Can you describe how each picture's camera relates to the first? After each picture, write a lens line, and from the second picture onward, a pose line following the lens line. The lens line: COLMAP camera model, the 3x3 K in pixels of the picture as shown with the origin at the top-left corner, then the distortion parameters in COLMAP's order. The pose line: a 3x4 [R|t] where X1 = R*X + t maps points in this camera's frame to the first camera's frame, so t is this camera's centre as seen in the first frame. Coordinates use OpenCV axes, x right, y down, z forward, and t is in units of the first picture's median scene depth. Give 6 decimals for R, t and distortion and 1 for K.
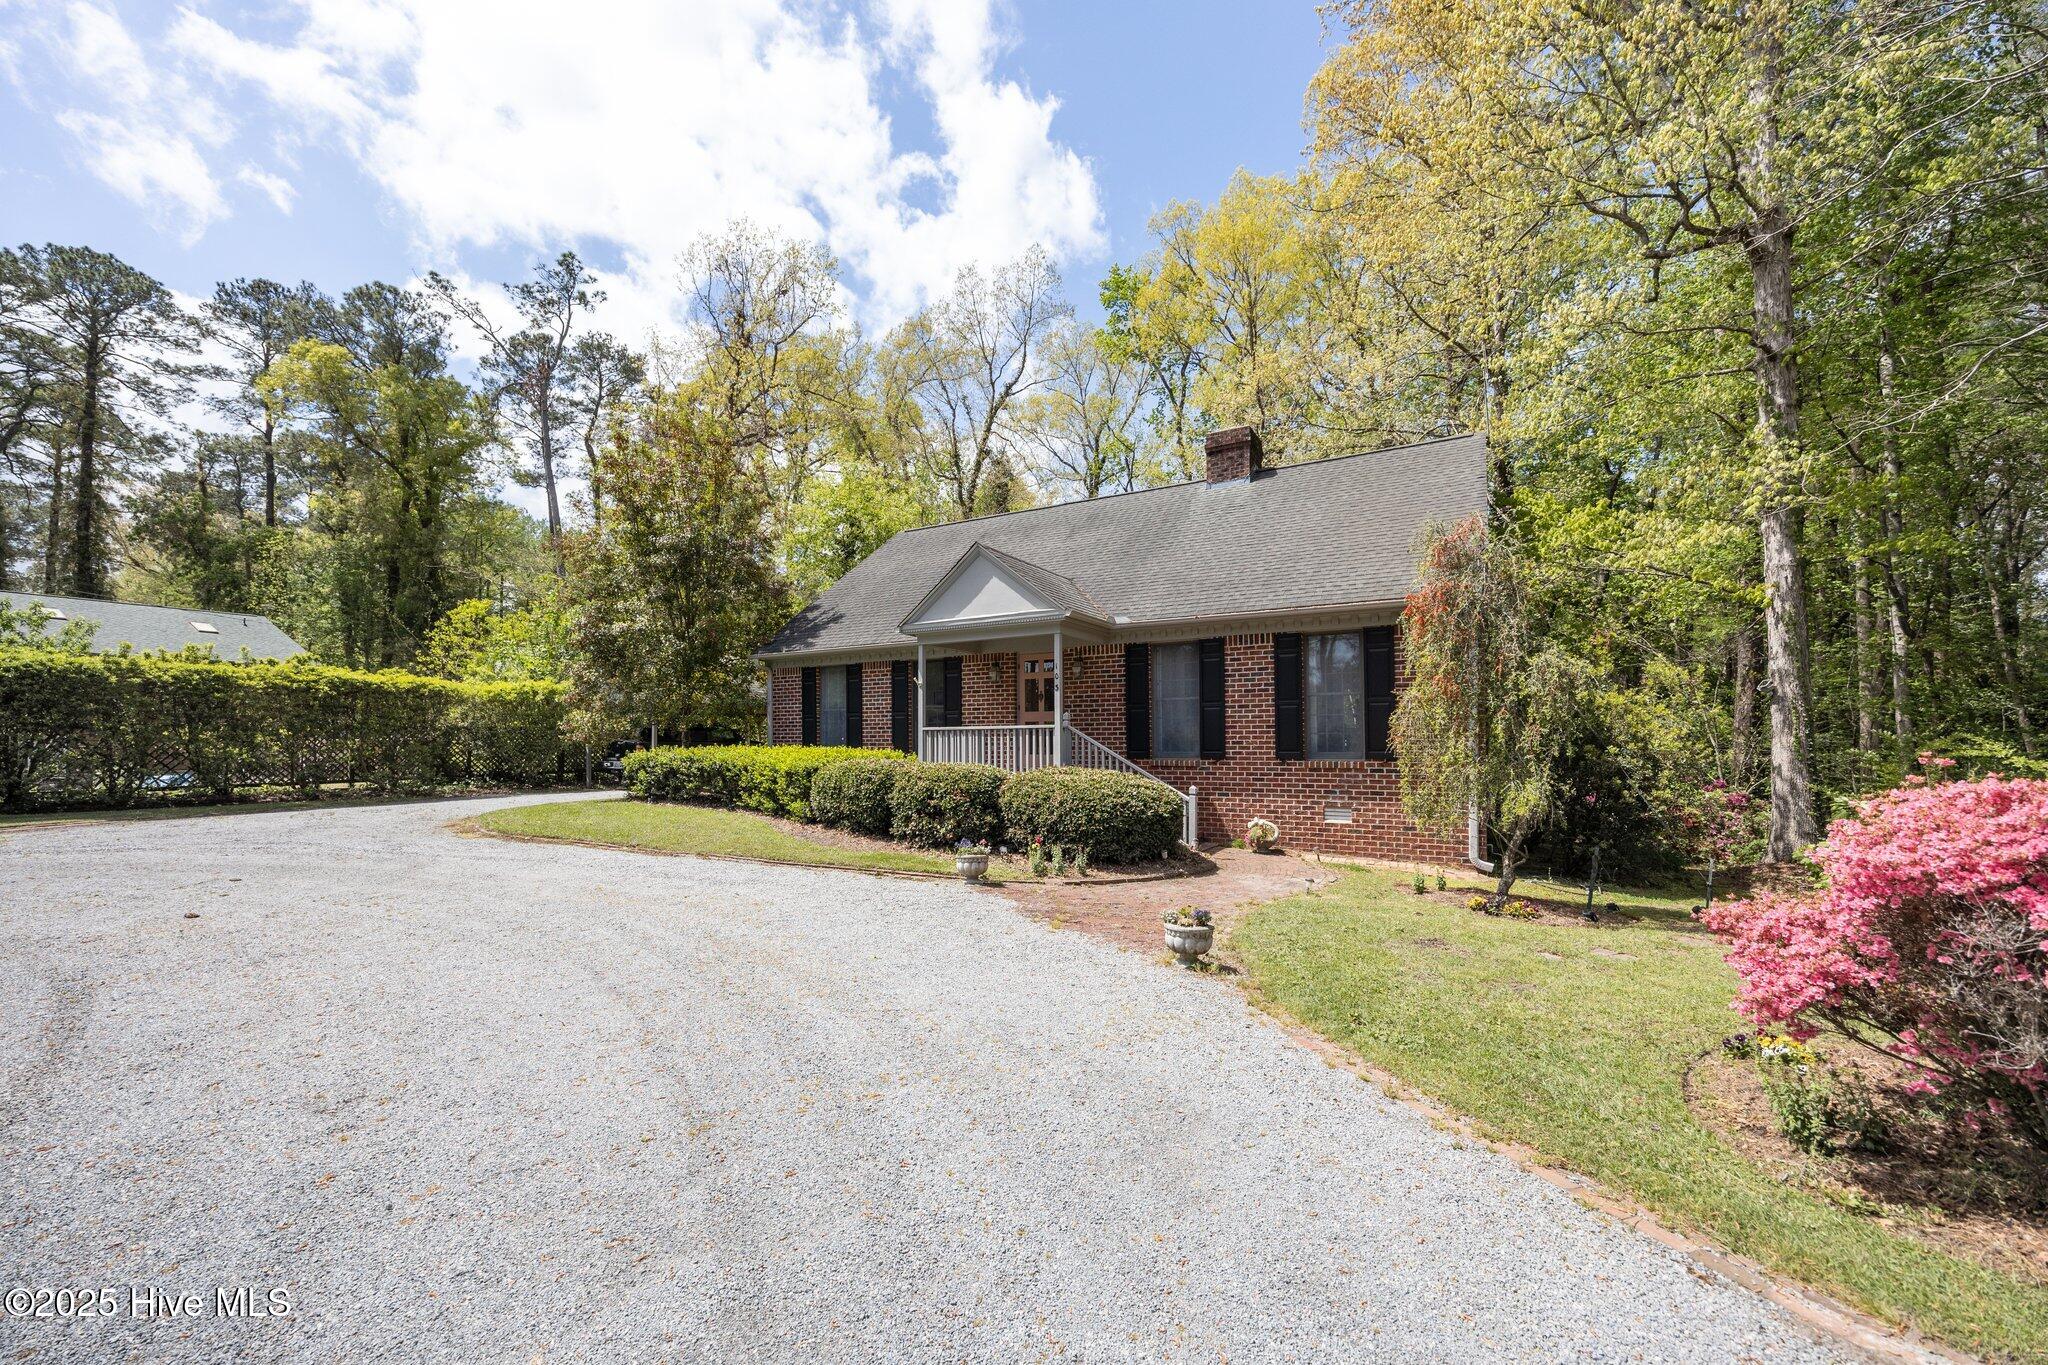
lens RADIAL K [[792.9, 0, 1017.6], [0, 792.9, 729.3], [0, 0, 1]] dist [0.000590, 0.000016]
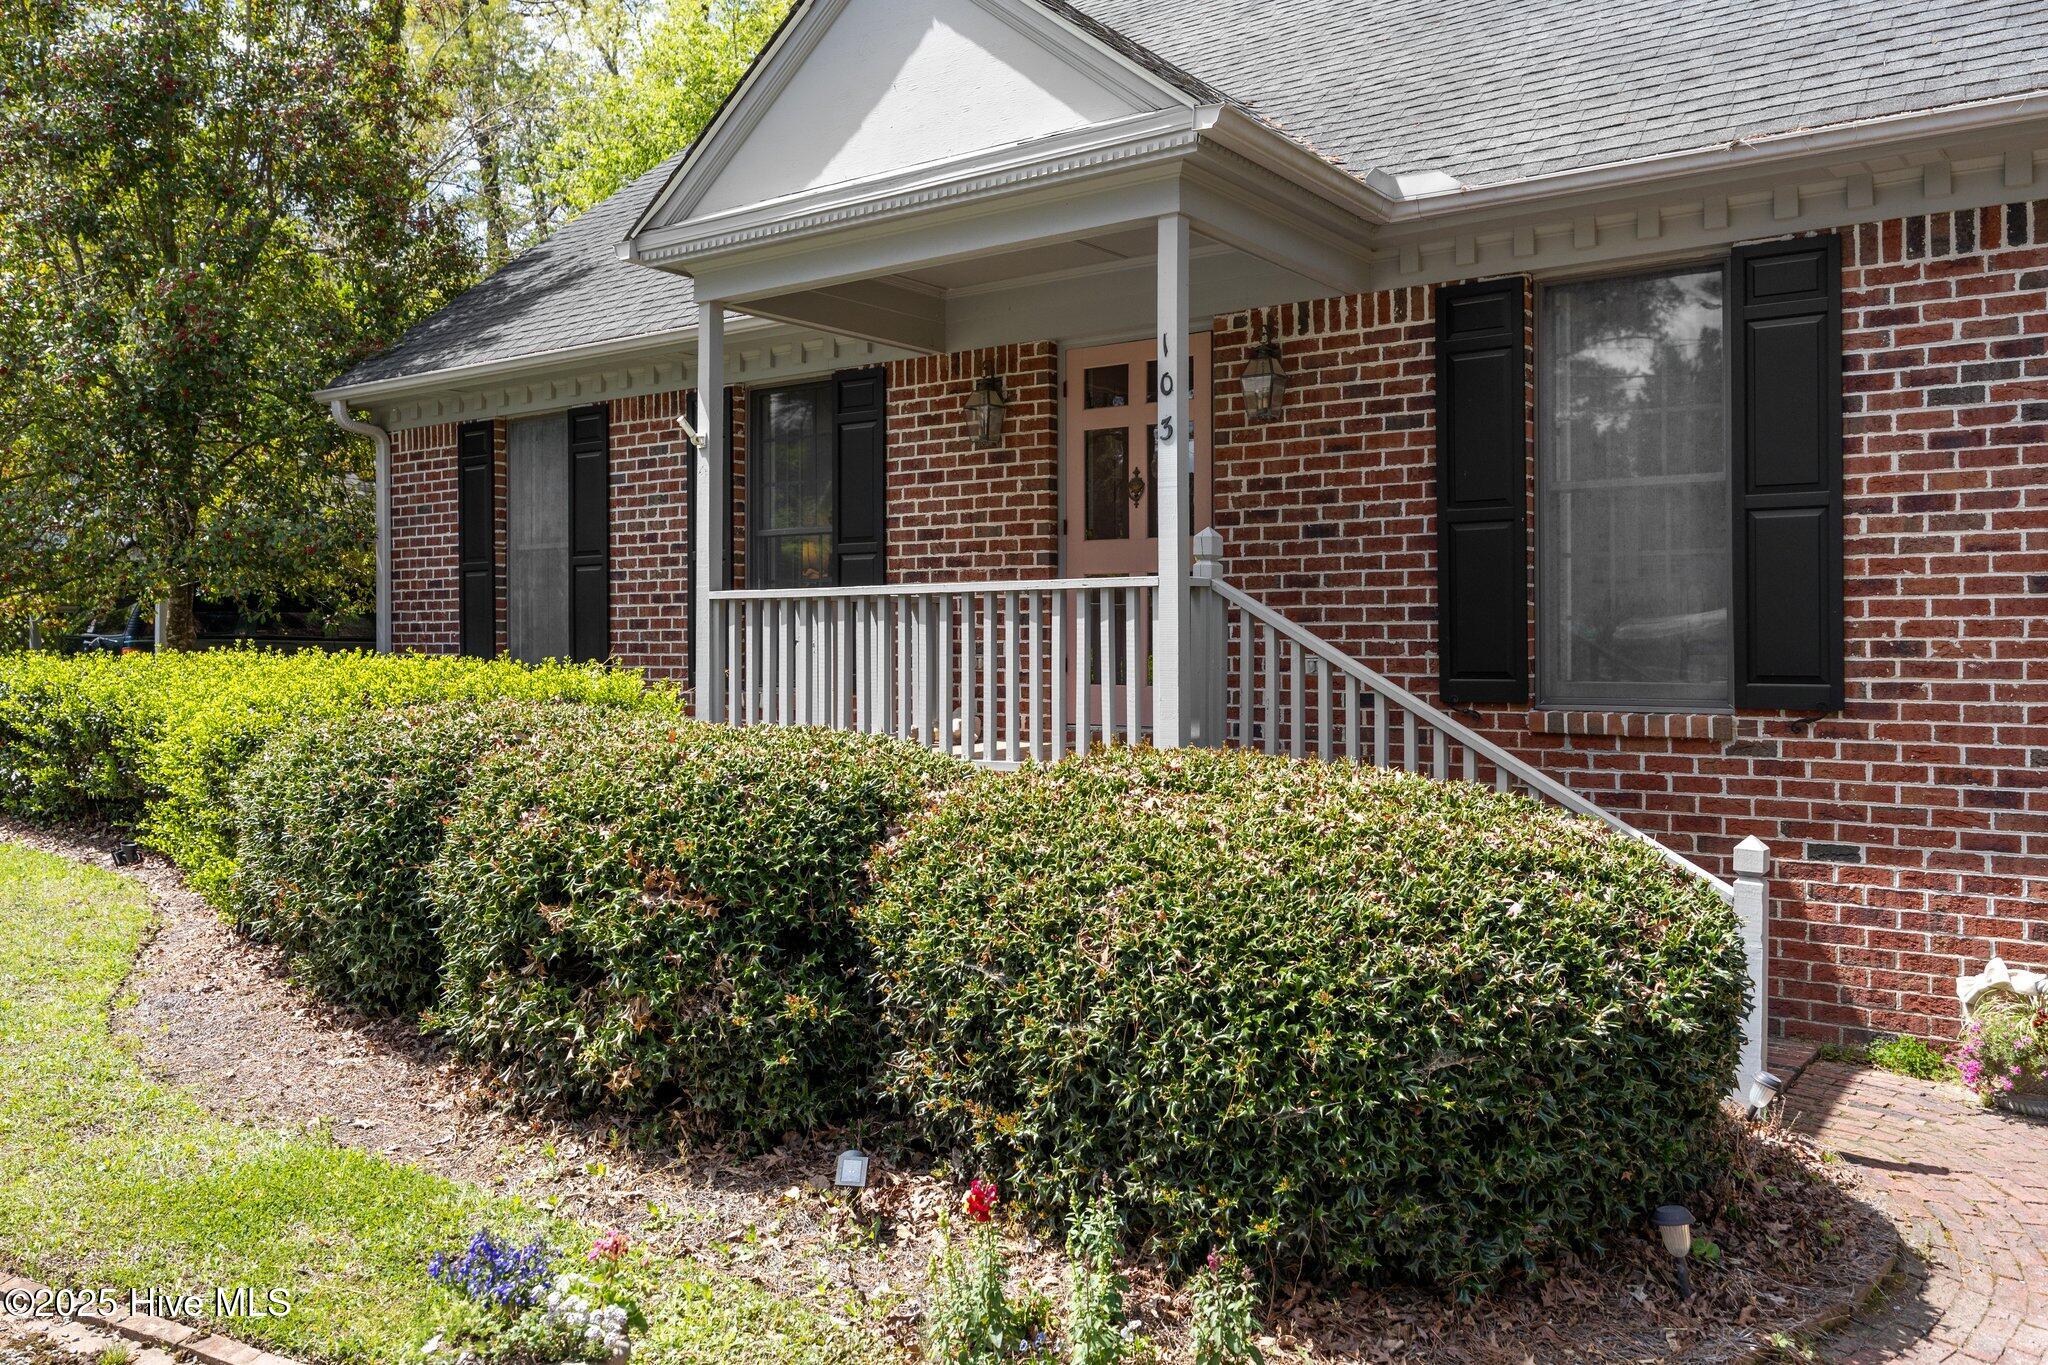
lens RADIAL K [[1603.5, 0, 995.0], [0, 1603.5, 621.2], [0, 0, 1]] dist [-0.005009, -0.000320]
pose [[0.993712, 0.002312, -0.111943, 0.050881], [-0.001979, 0.999993, 0.003083, 0.007245], [0.111949, -0.002842, 0.993710, 0.468079]]
